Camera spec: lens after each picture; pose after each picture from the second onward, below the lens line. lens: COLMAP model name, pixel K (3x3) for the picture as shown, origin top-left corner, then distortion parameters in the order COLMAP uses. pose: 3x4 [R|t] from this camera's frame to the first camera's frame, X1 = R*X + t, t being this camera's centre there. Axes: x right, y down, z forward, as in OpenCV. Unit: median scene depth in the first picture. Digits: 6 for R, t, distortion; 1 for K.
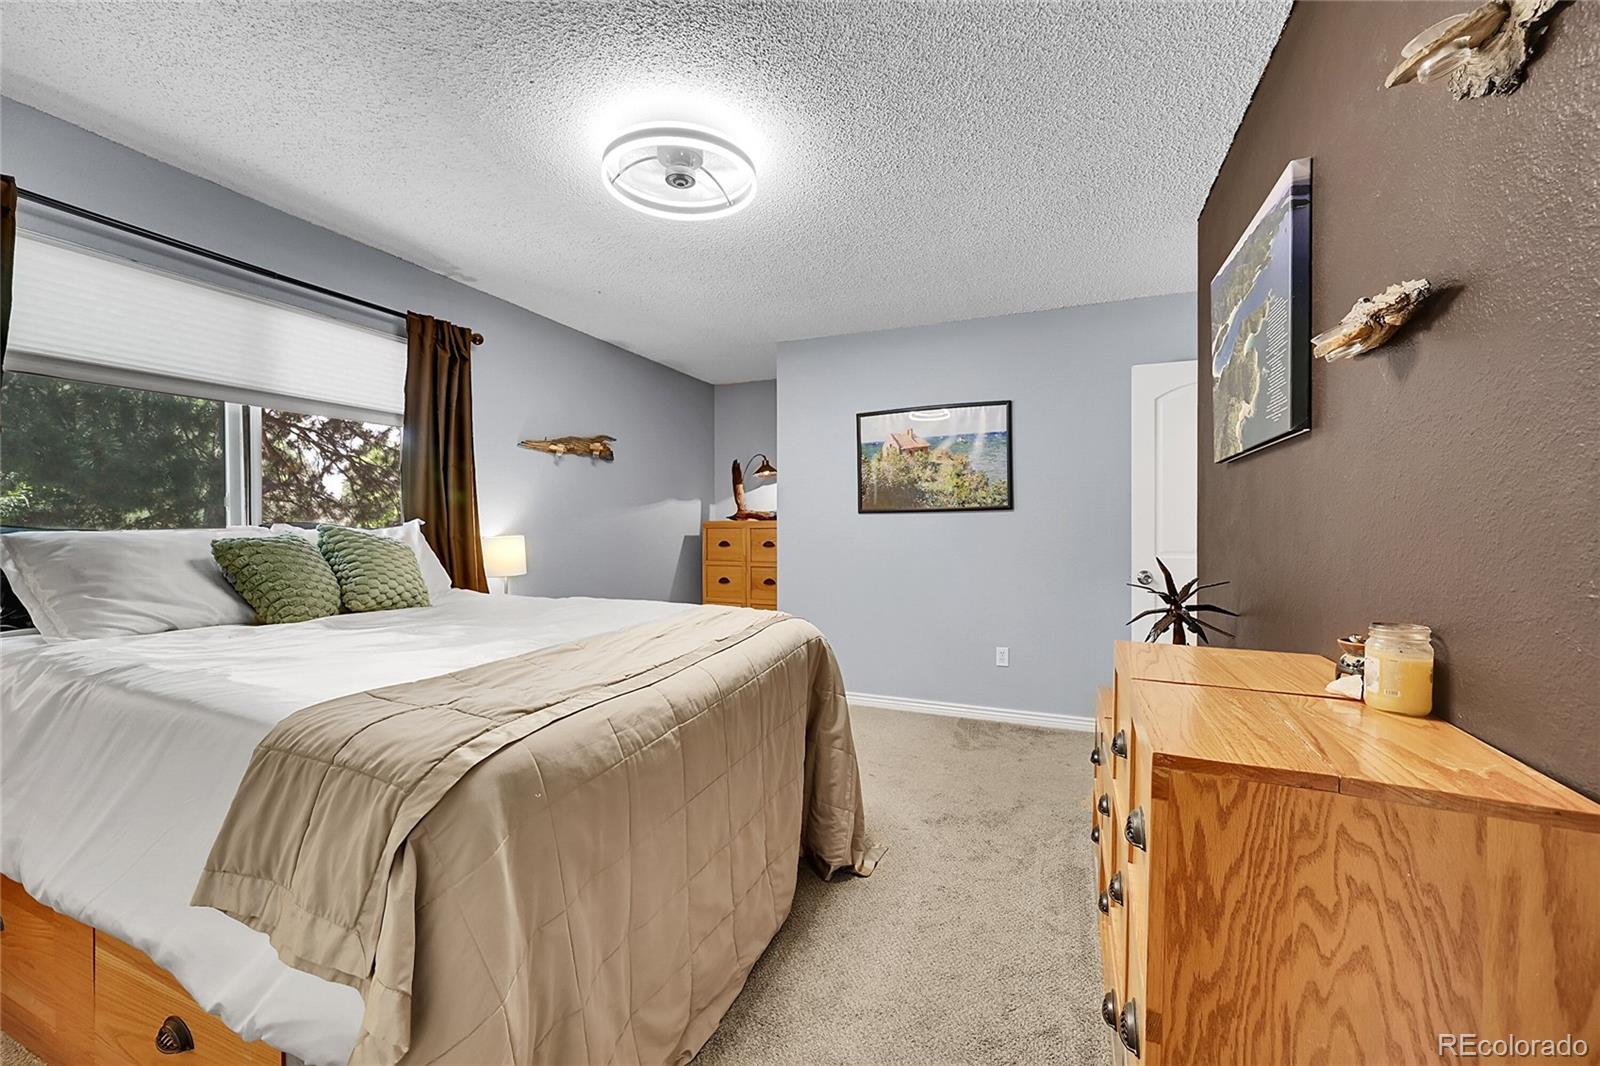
lens RADIAL K [[629.9, 0, 799.5], [0, 629.9, 531.3], [0, 0, 1]] dist [-0.001404, 0.000834]
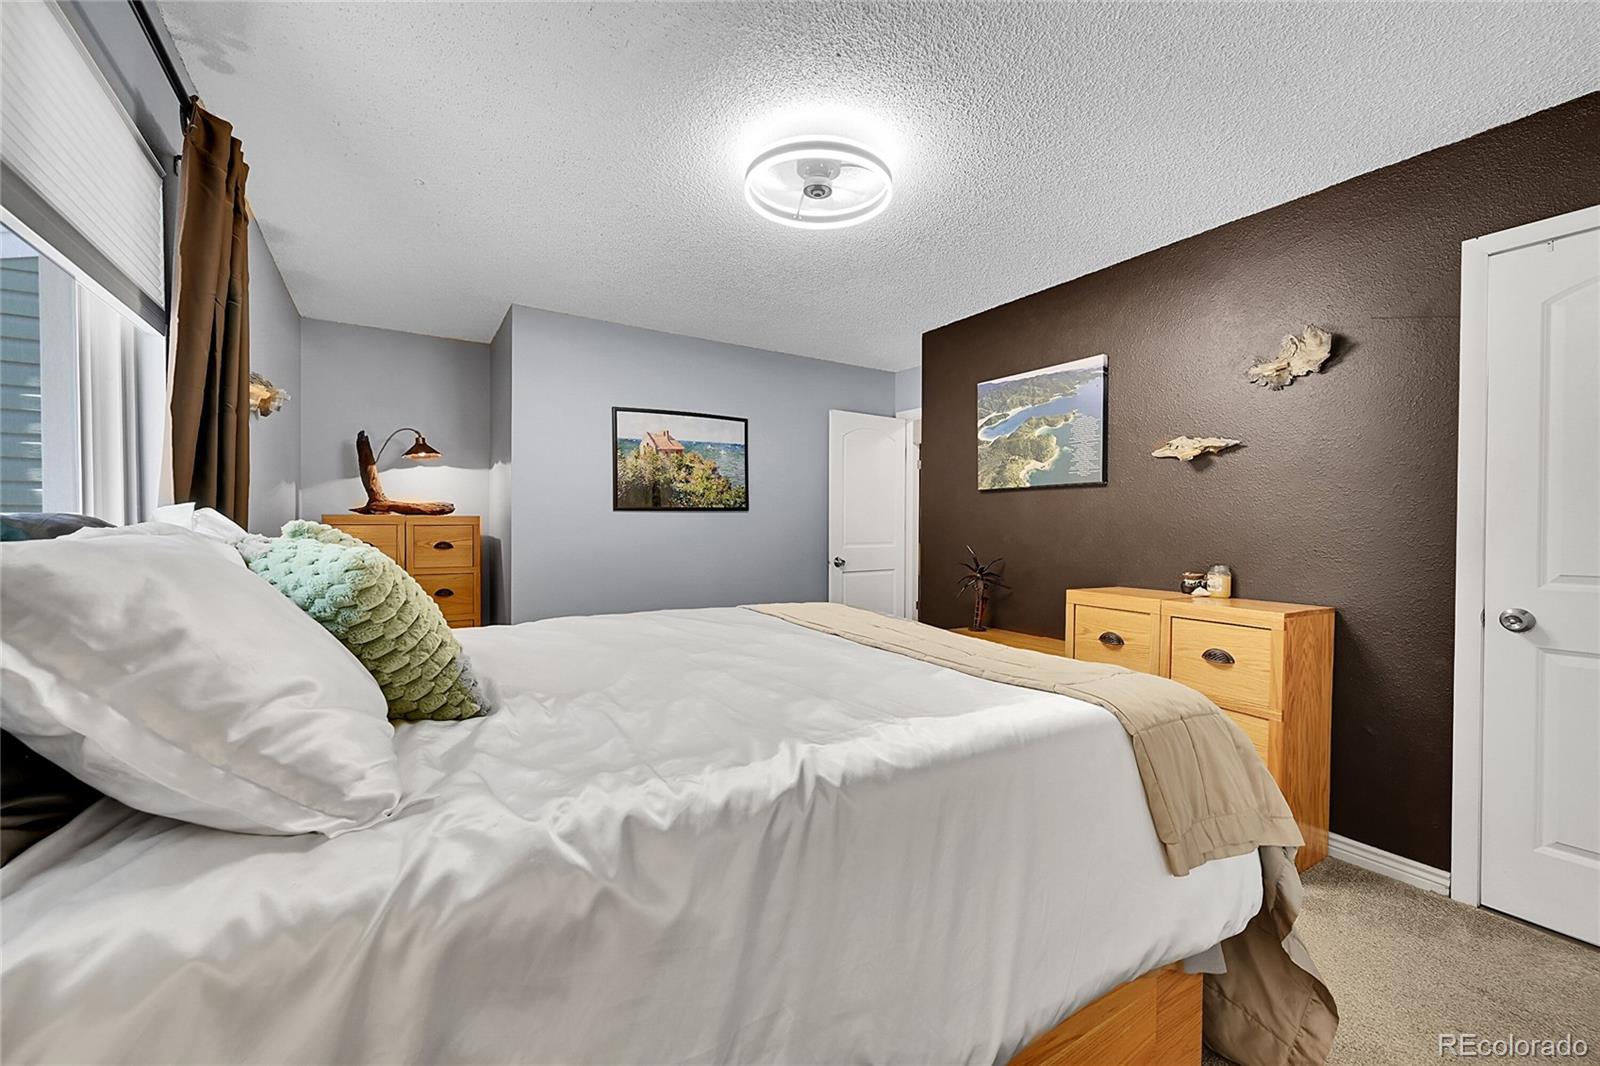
lens RADIAL K [[629.9, 0, 792.7], [0, 629.9, 532.3], [0, 0, 1]] dist [-0.001404, 0.000834]
pose [[0.574863, -0.005882, 0.818229, -0.560805], [-0.000826, 0.999969, 0.007768, -0.002768], [-0.818249, -0.005141, 0.574840, 0.231393]]
